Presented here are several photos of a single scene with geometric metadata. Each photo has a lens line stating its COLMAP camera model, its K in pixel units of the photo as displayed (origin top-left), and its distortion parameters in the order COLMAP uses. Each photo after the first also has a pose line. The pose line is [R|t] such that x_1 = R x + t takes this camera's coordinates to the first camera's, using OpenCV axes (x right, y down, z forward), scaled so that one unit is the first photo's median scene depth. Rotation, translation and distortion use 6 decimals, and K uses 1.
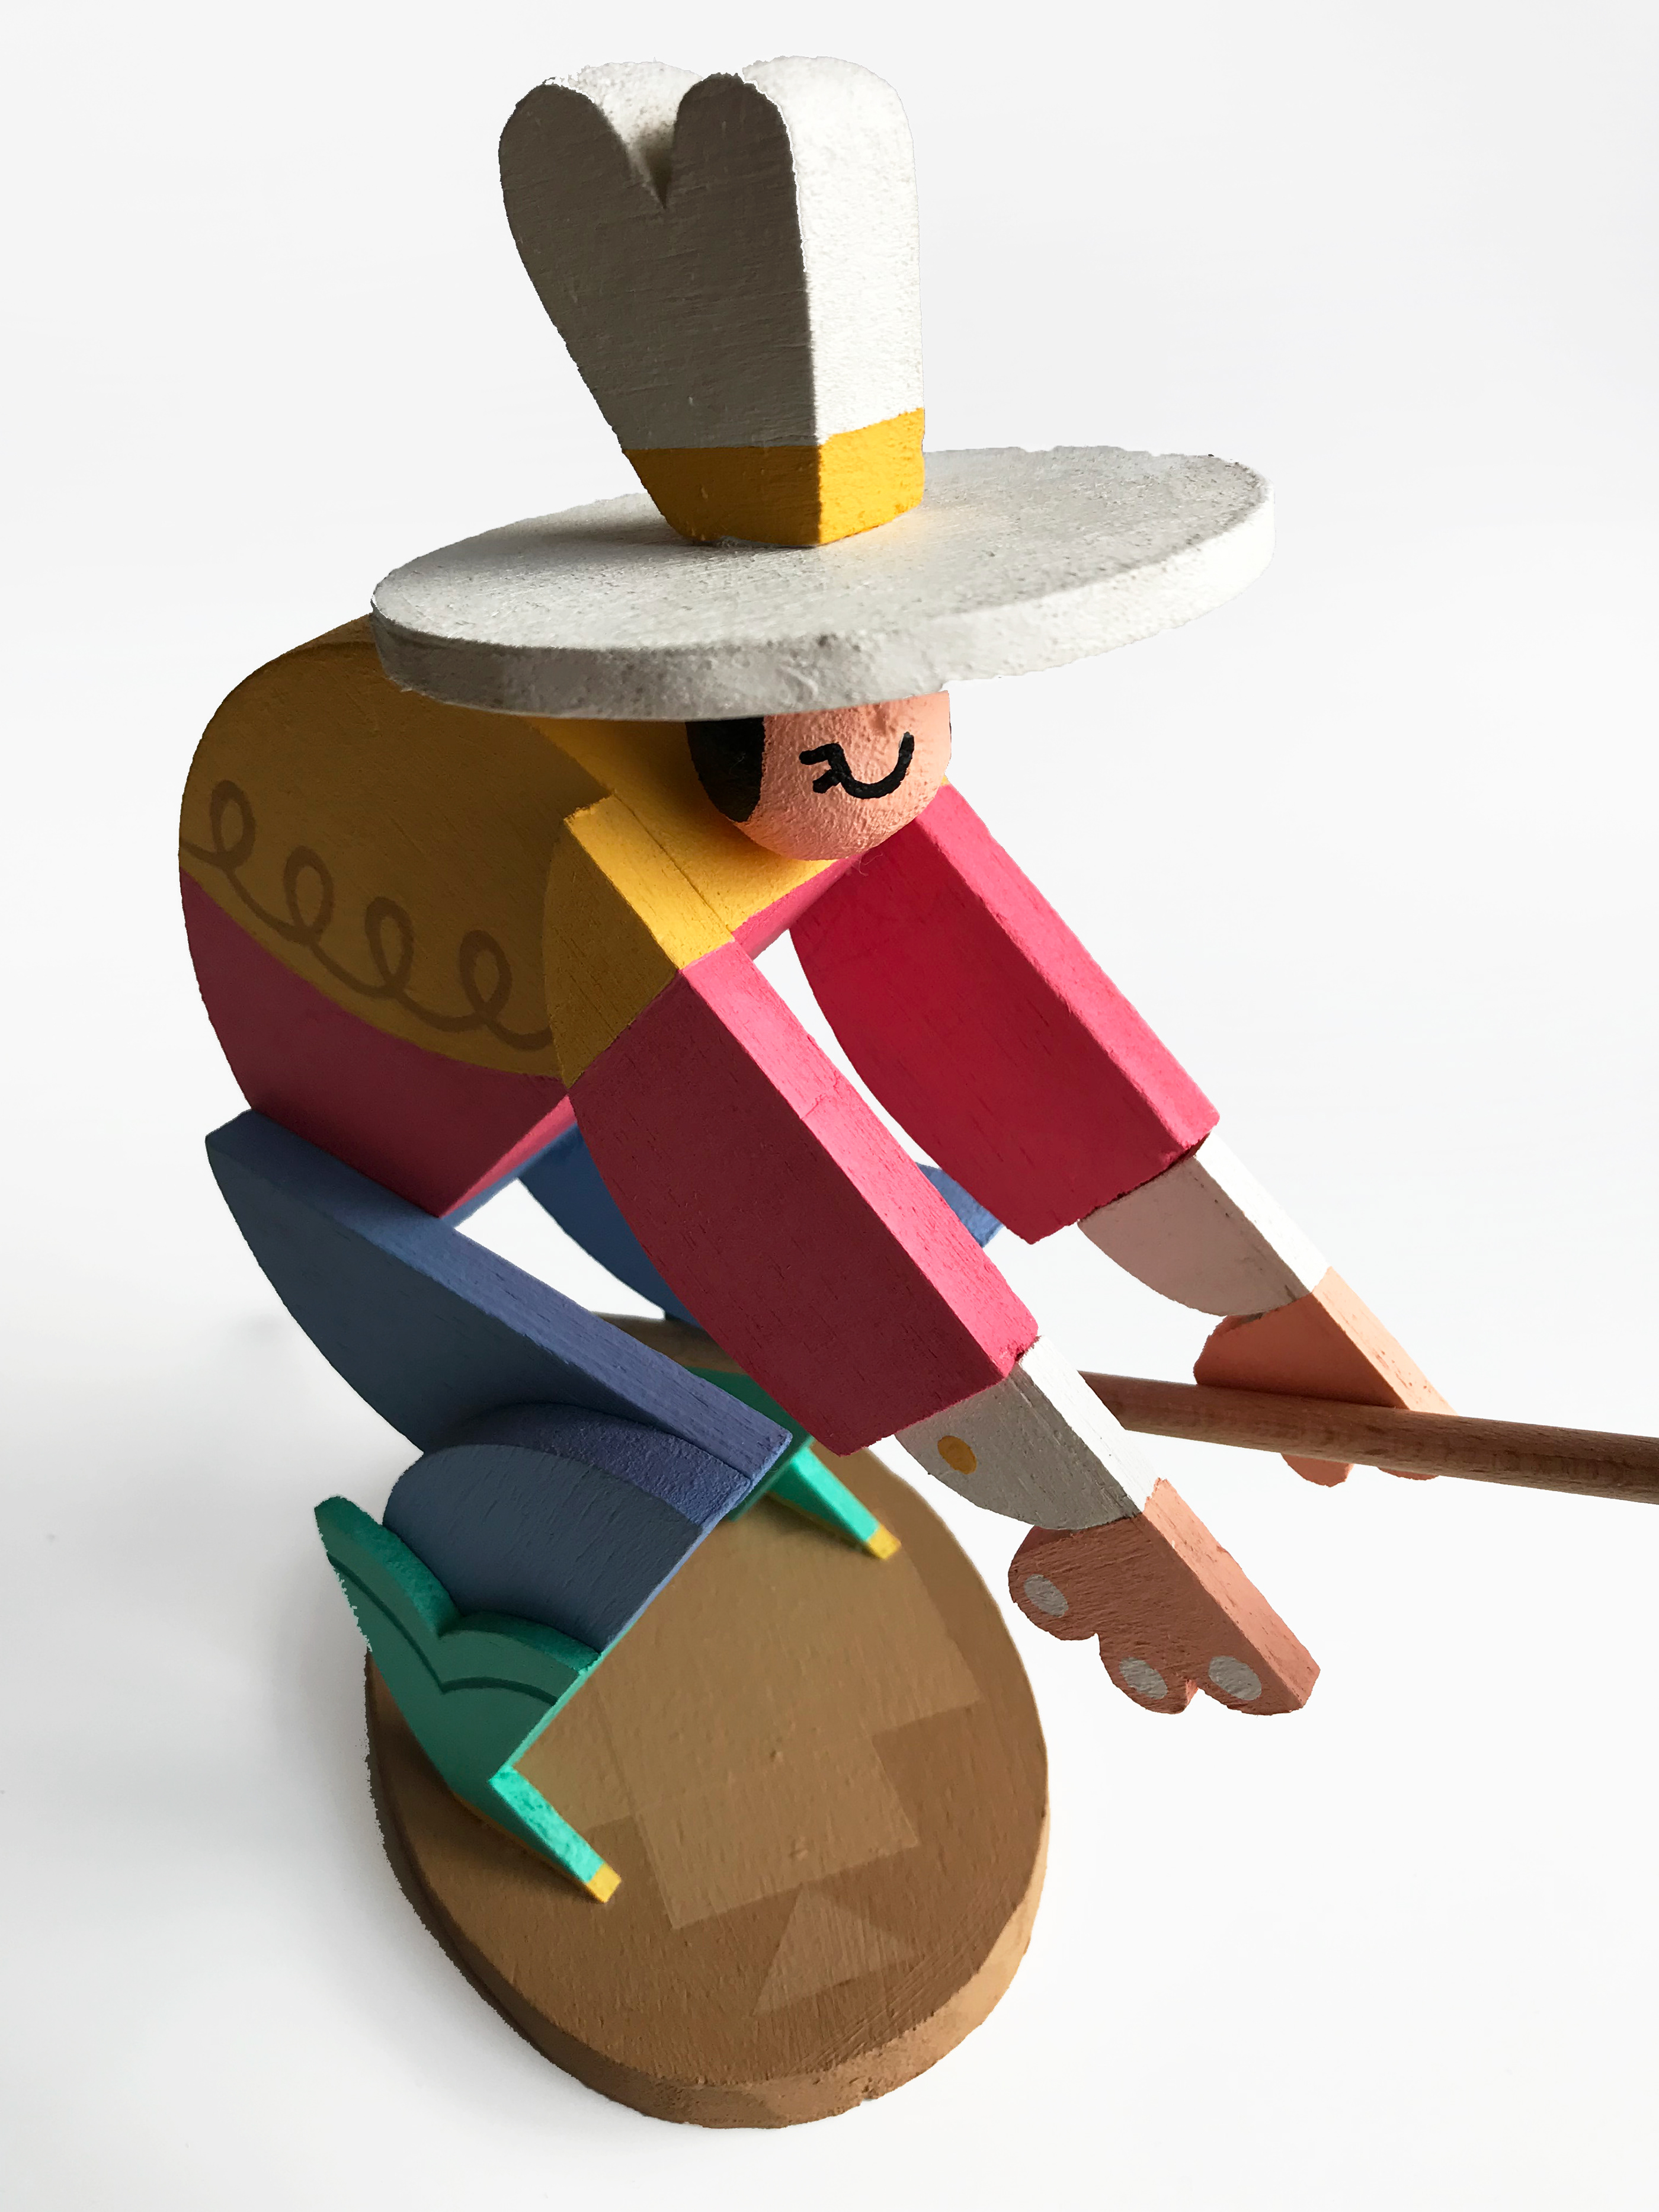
lens RADIAL K [[1854.2, 0, 829.5], [0, 1854.2, 1106.0], [0, 0, 1]] dist [0.005190, -0.062086]
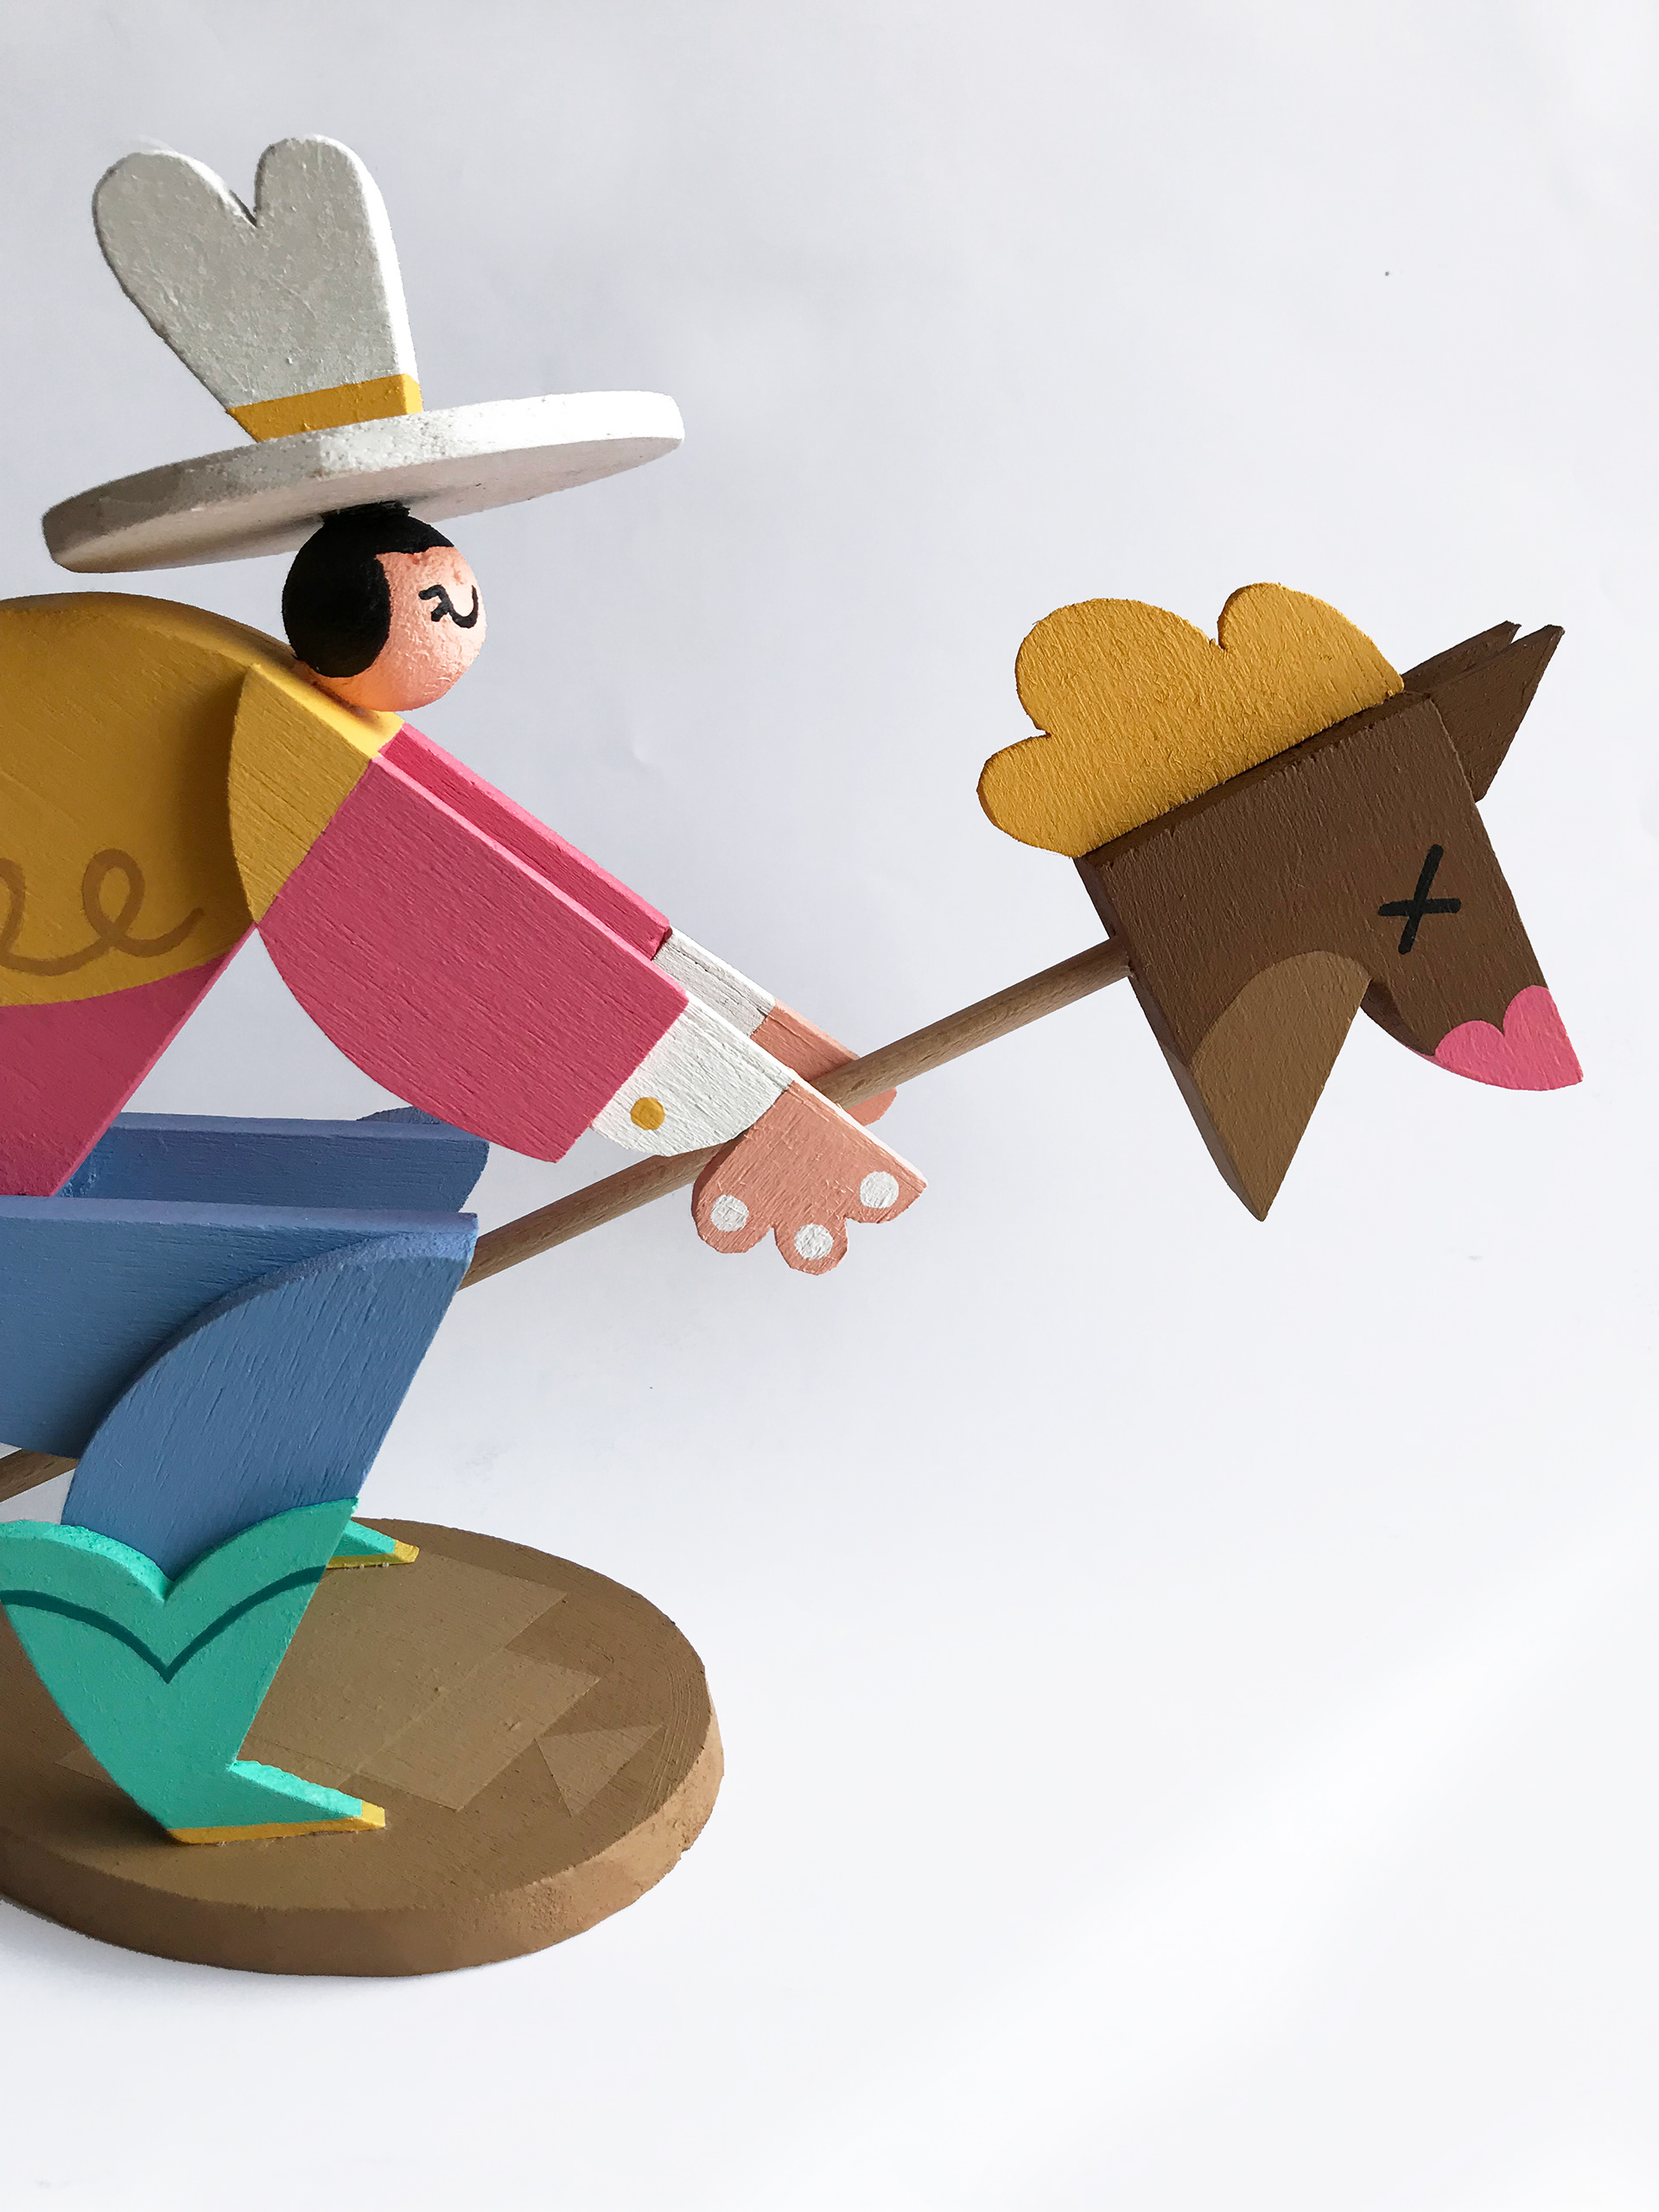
lens RADIAL K [[1854.3, 0, 829.5], [0, 1854.3, 1106.0], [0, 0, 1]] dist [0.005190, -0.062086]
pose [[0.742561, -0.206897, 0.637022, -0.742556], [0.400386, 0.899568, -0.174551, 0.515488], [-0.536931, 0.384669, 0.750823, -0.060237]]
